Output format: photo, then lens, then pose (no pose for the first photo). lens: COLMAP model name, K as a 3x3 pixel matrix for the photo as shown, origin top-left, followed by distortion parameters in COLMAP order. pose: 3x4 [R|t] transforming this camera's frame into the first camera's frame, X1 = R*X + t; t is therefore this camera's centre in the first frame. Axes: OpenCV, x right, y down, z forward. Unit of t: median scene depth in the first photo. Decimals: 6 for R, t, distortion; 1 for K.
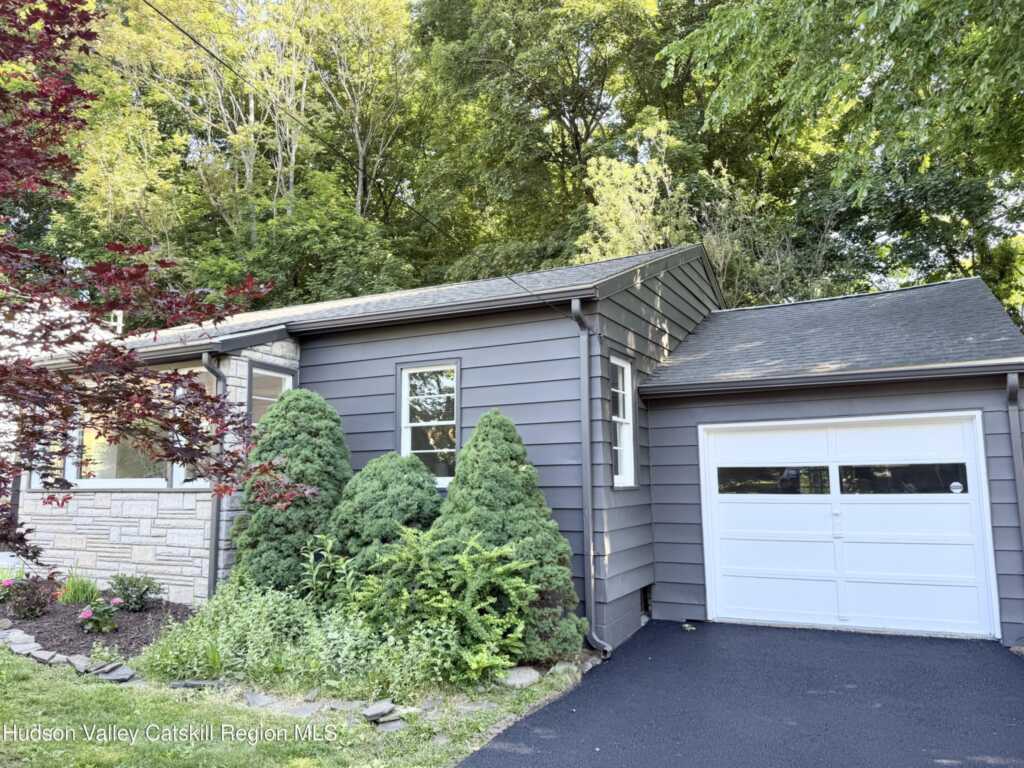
lens RADIAL K [[742.4, 0, 514.4], [0, 742.4, 392.1], [0, 0, 1]] dist [0.189381, -0.377171]
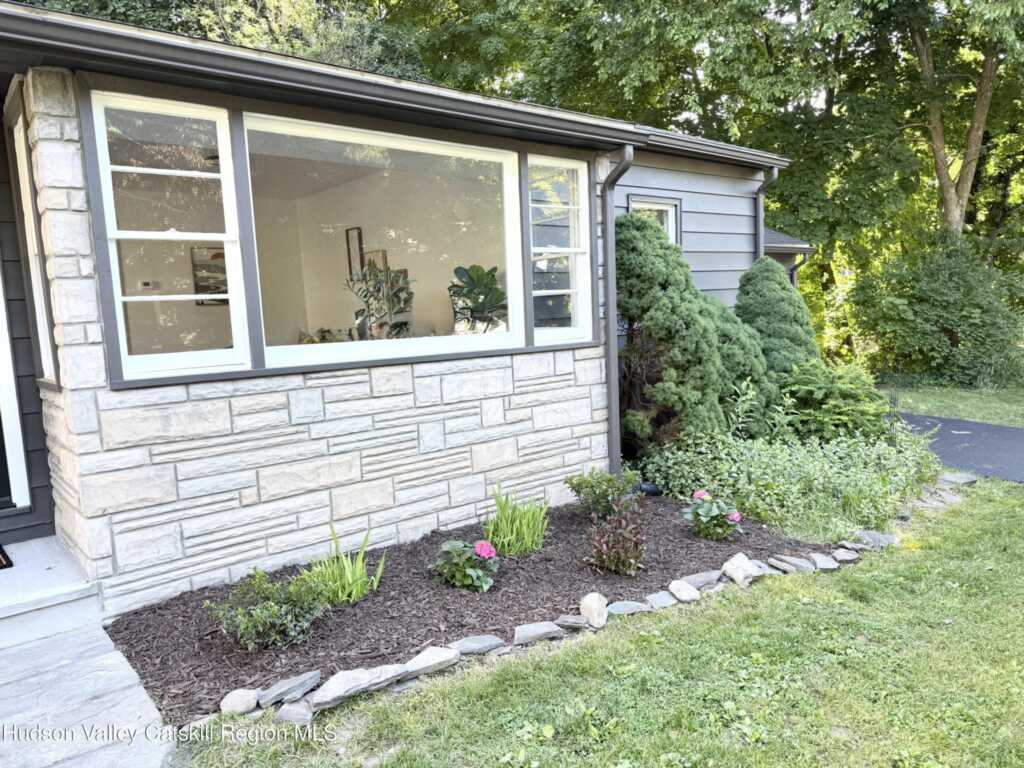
lens RADIAL K [[742.4, 0, 514.4], [0, 742.4, 392.1], [0, 0, 1]] dist [0.189381, -0.377171]
pose [[0.374969, -0.114843, 0.919896, -1.095446], [-0.078884, 0.984745, 0.155094, 0.073221], [-0.923675, -0.130721, 0.360190, 0.829847]]
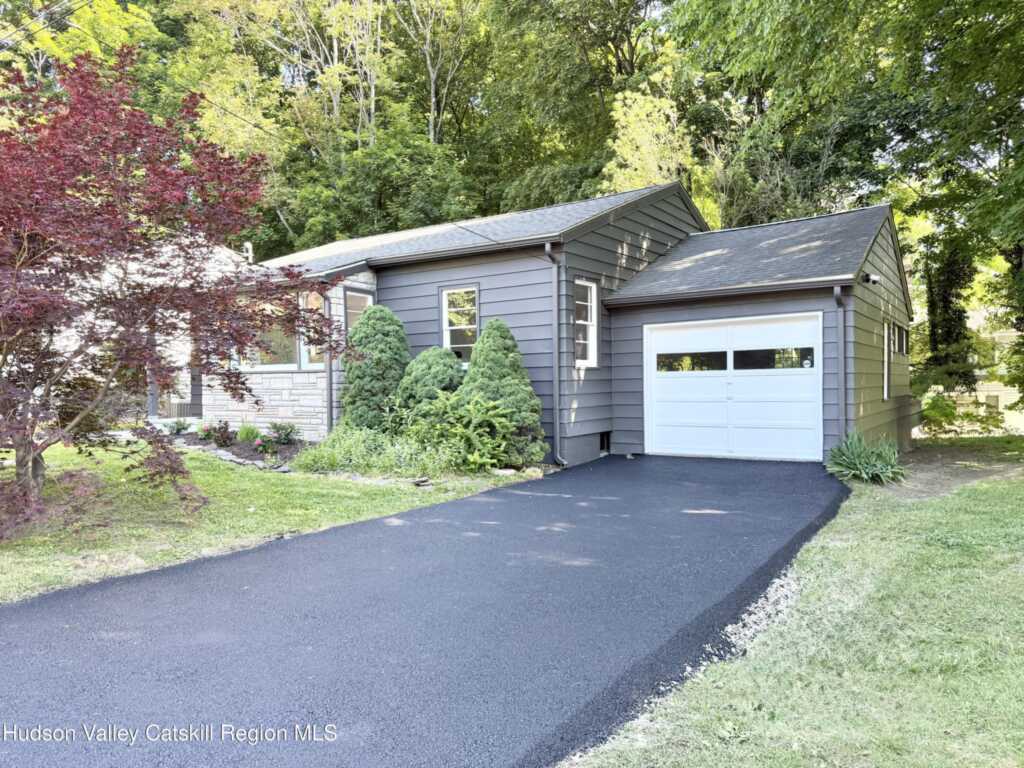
lens RADIAL K [[742.4, 0, 514.4], [0, 742.4, 392.1], [0, 0, 1]] dist [0.189381, -0.377171]
pose [[0.992526, -0.003857, -0.121971, 0.190589], [0.020270, 0.990826, 0.133612, -0.028693], [0.120337, -0.135086, 0.983499, -0.522311]]
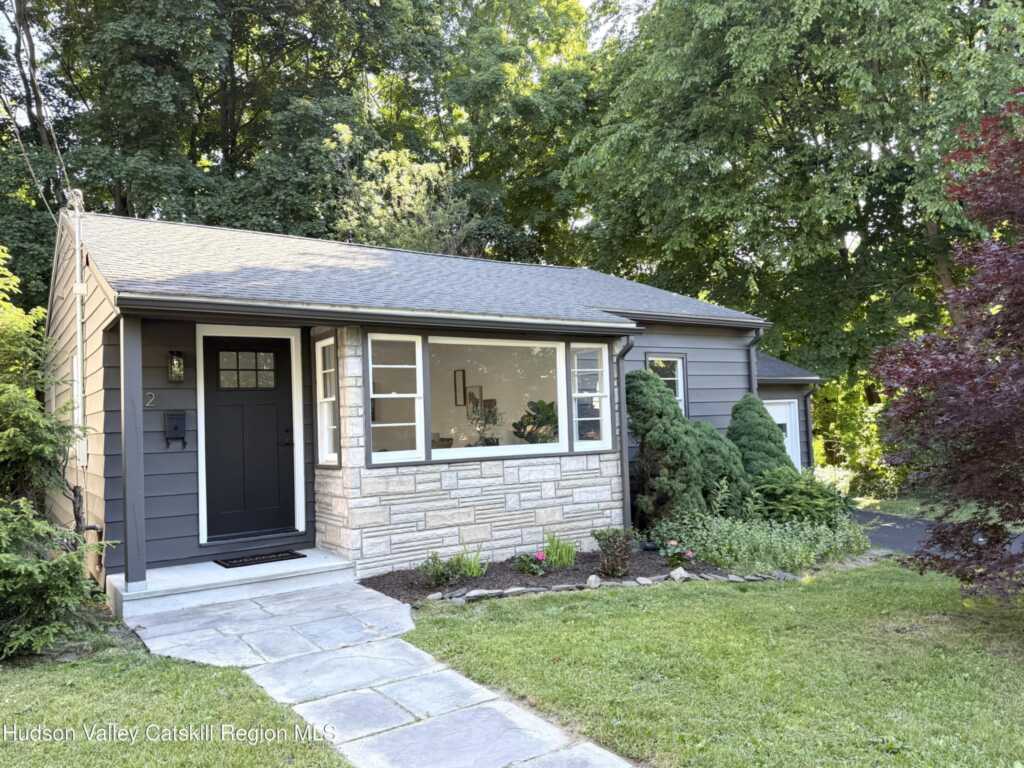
lens RADIAL K [[742.4, 0, 514.4], [0, 742.4, 392.1], [0, 0, 1]] dist [0.189381, -0.377171]
pose [[0.463921, 0.024829, 0.885528, -1.500087], [-0.085798, 0.996167, 0.017018, 0.034641], [-0.881712, -0.083872, 0.464273, 0.628507]]
